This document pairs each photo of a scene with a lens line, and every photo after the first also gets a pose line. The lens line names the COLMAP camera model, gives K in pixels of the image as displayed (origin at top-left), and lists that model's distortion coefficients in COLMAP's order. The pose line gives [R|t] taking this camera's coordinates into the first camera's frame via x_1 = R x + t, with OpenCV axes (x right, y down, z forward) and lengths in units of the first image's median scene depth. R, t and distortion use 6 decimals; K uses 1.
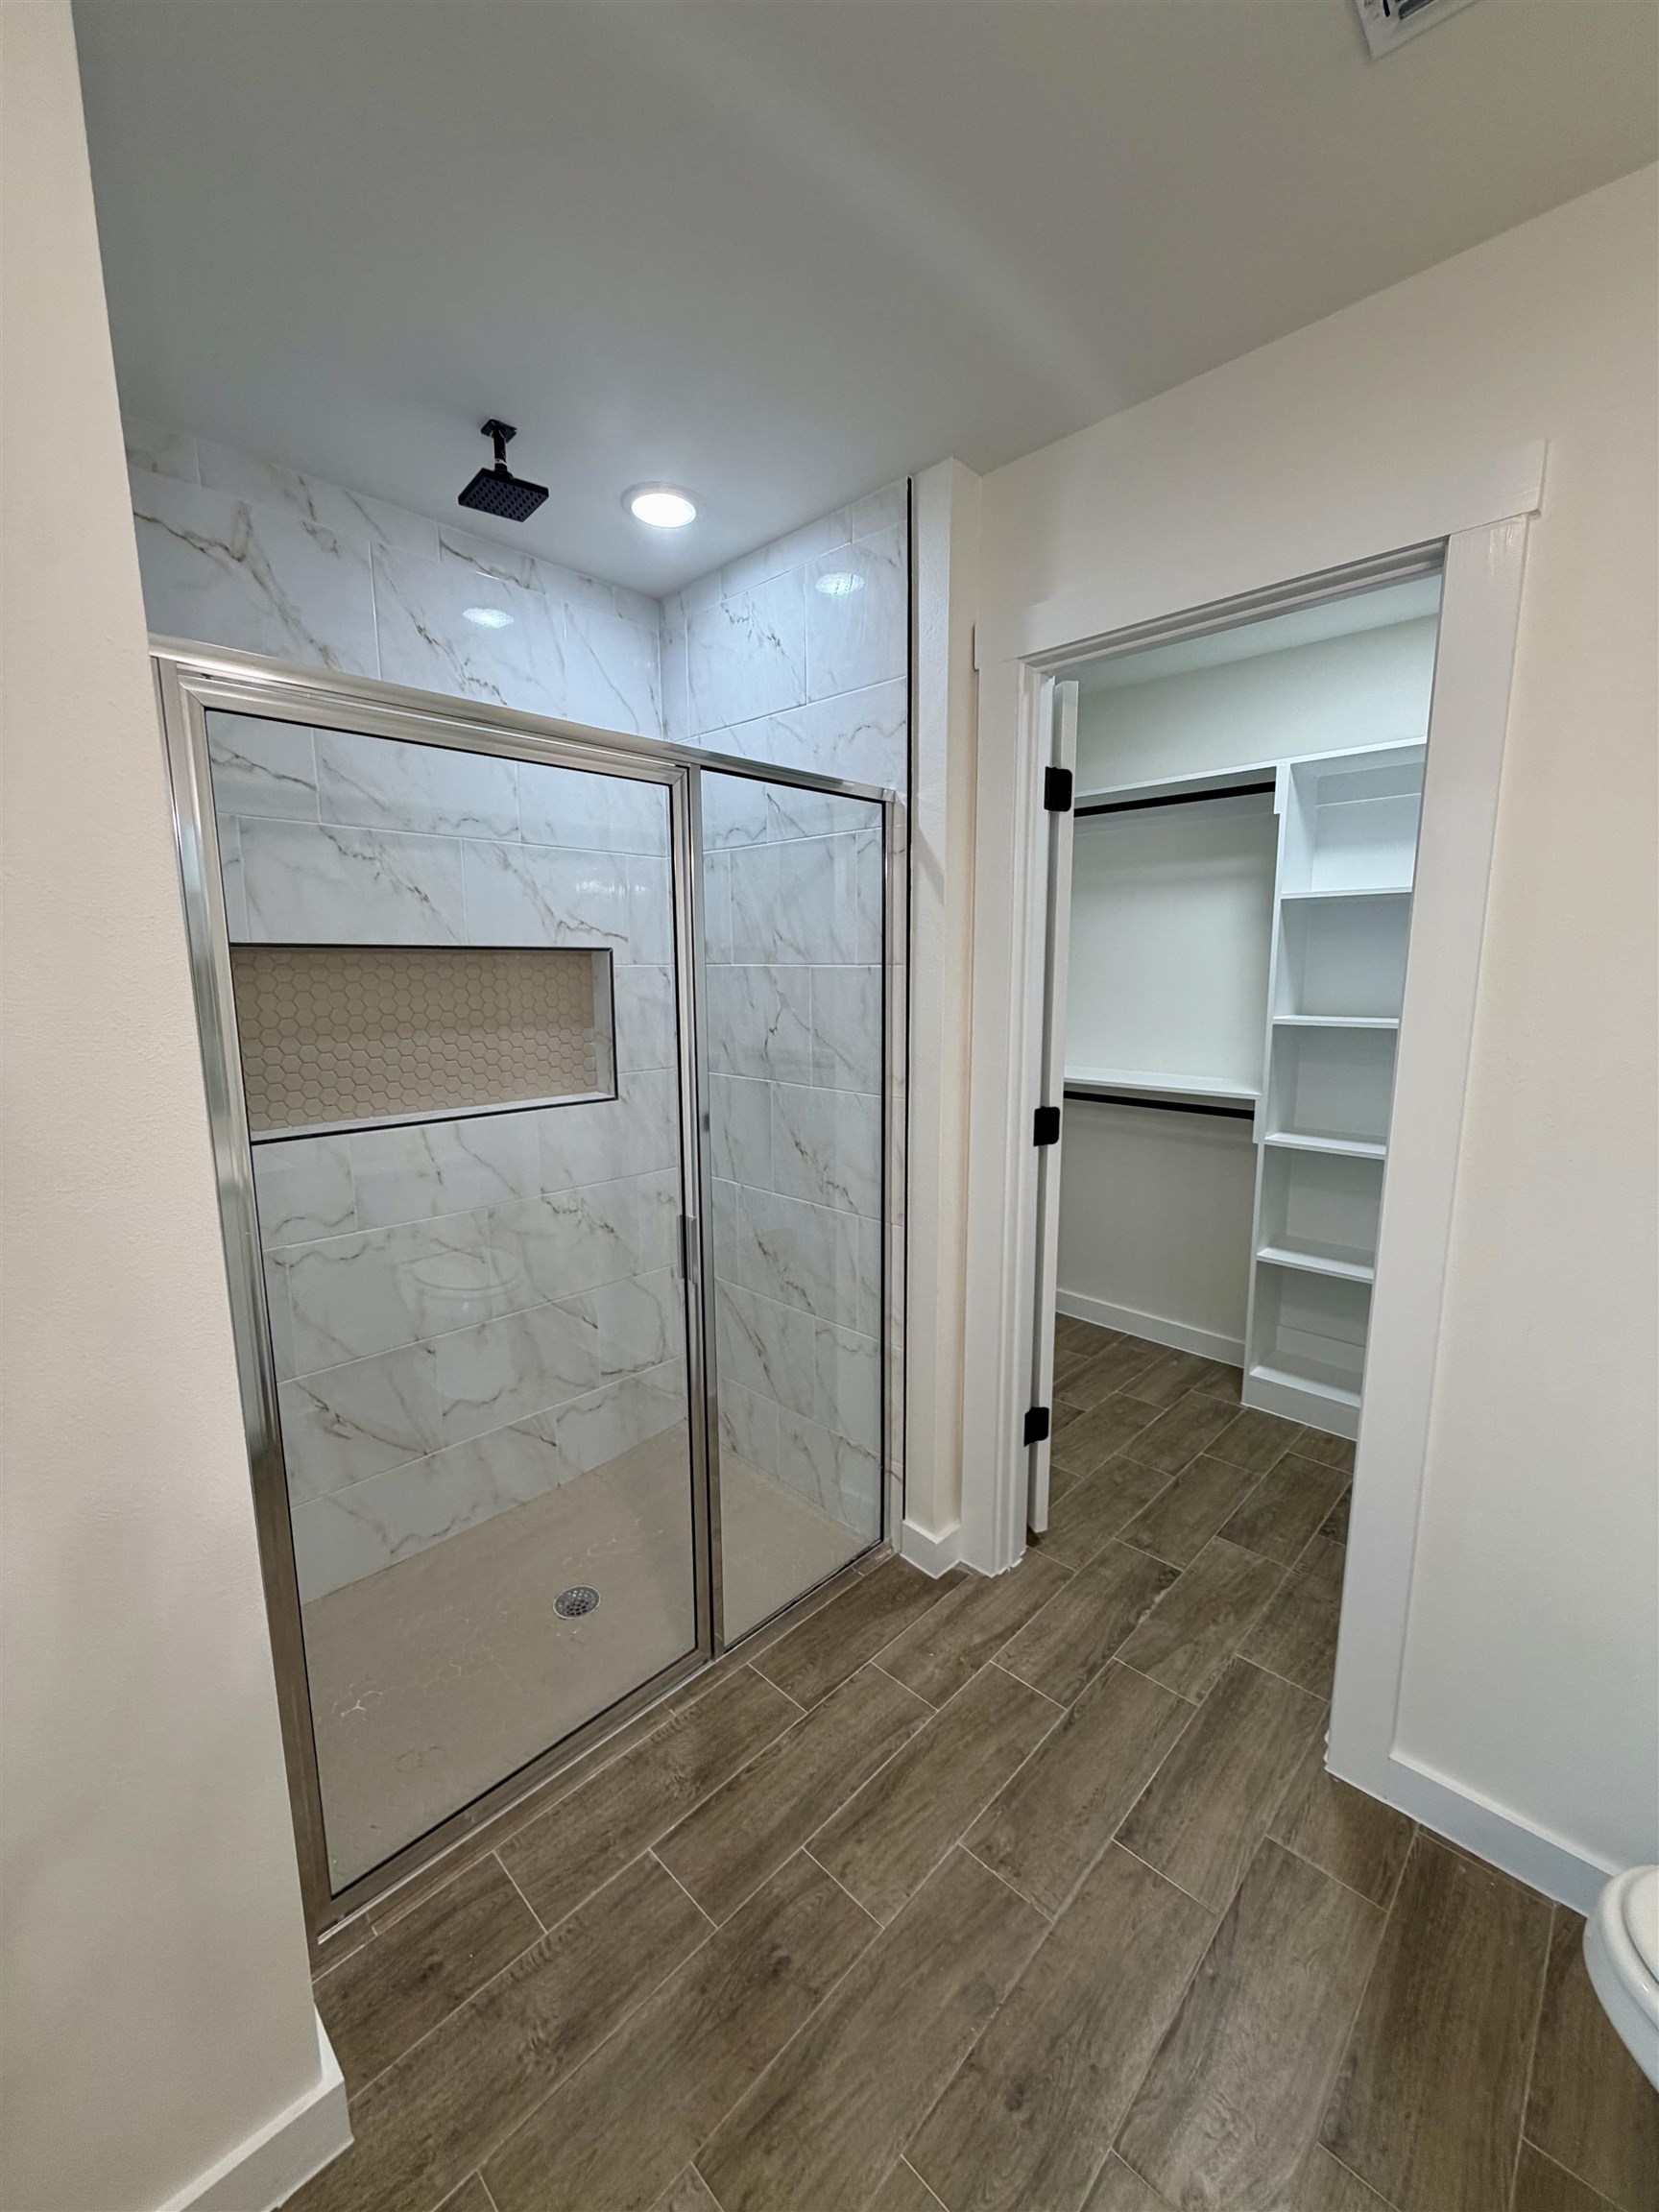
lens RADIAL K [[882.5, 0, 836.2], [0, 882.5, 1099.4], [0, 0, 1]] dist [-0.000998, 0.000639]
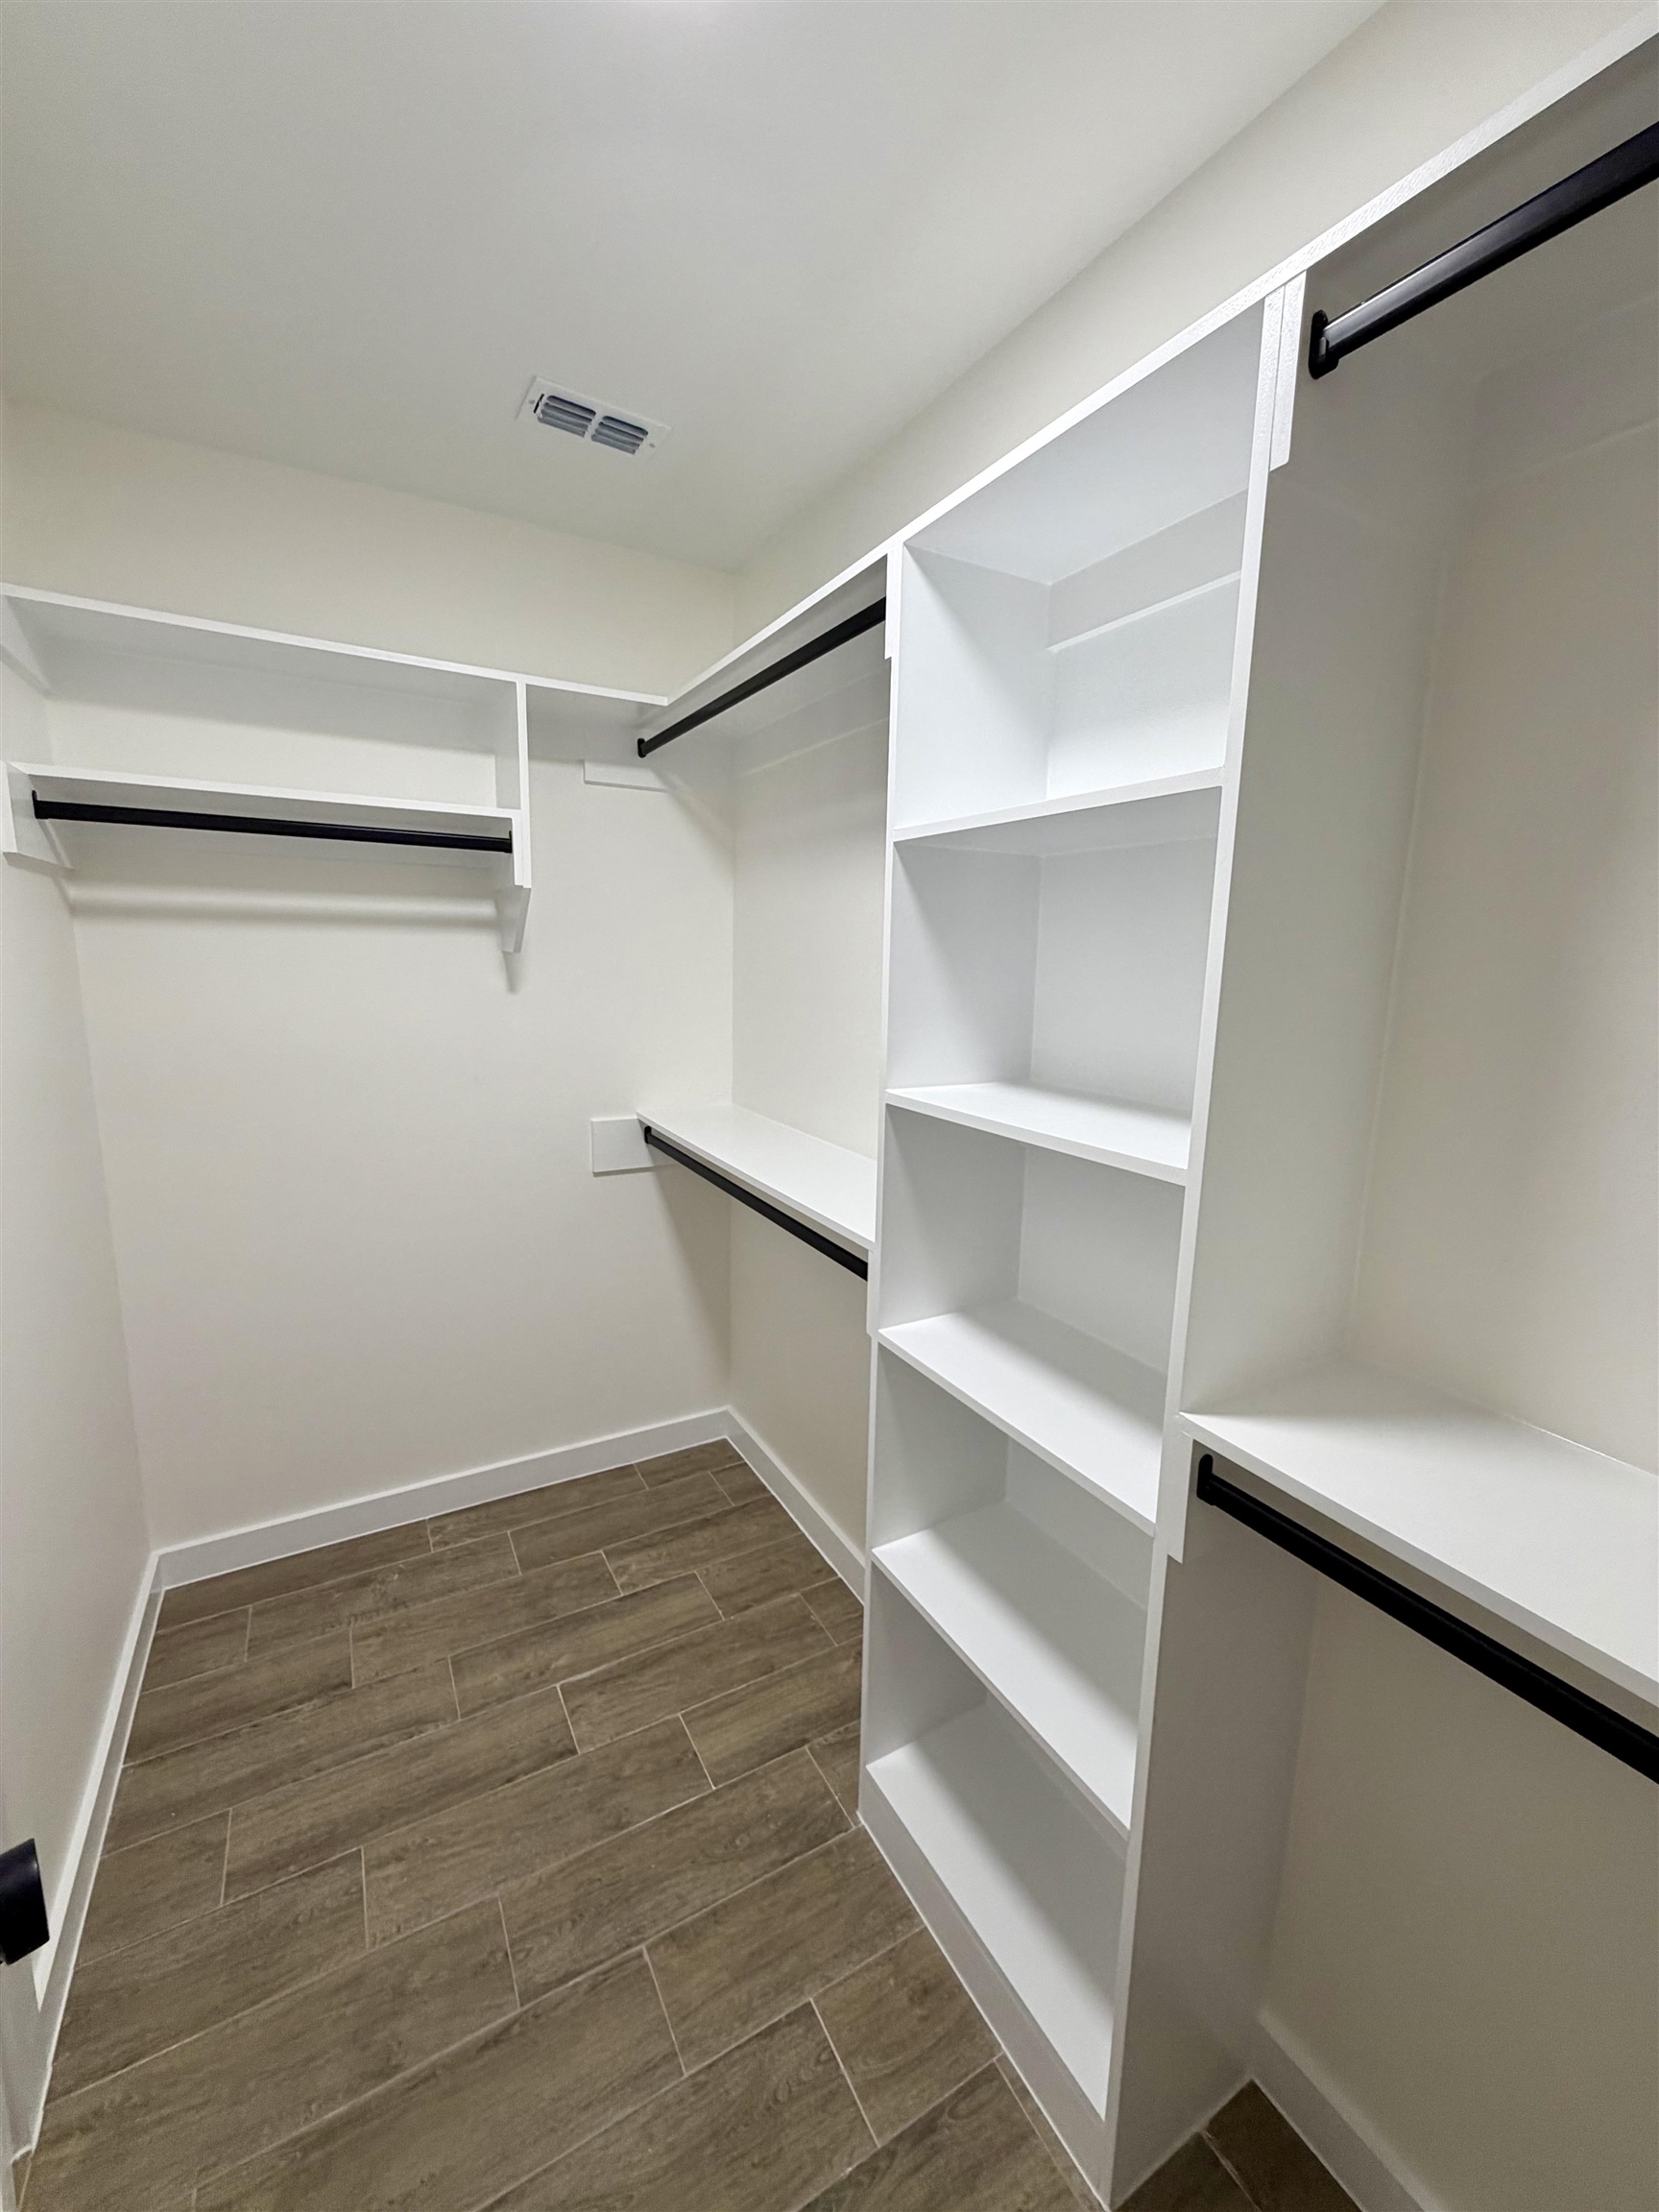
lens RADIAL K [[882.5, 0, 832.3], [0, 882.5, 1106.5], [0, 0, 1]] dist [-0.000998, 0.000639]
pose [[0.960903, 0.065286, -0.269077, 0.816230], [-0.061185, 0.997847, 0.023609, -0.122467], [0.270040, -0.006223, 0.962829, 0.722530]]
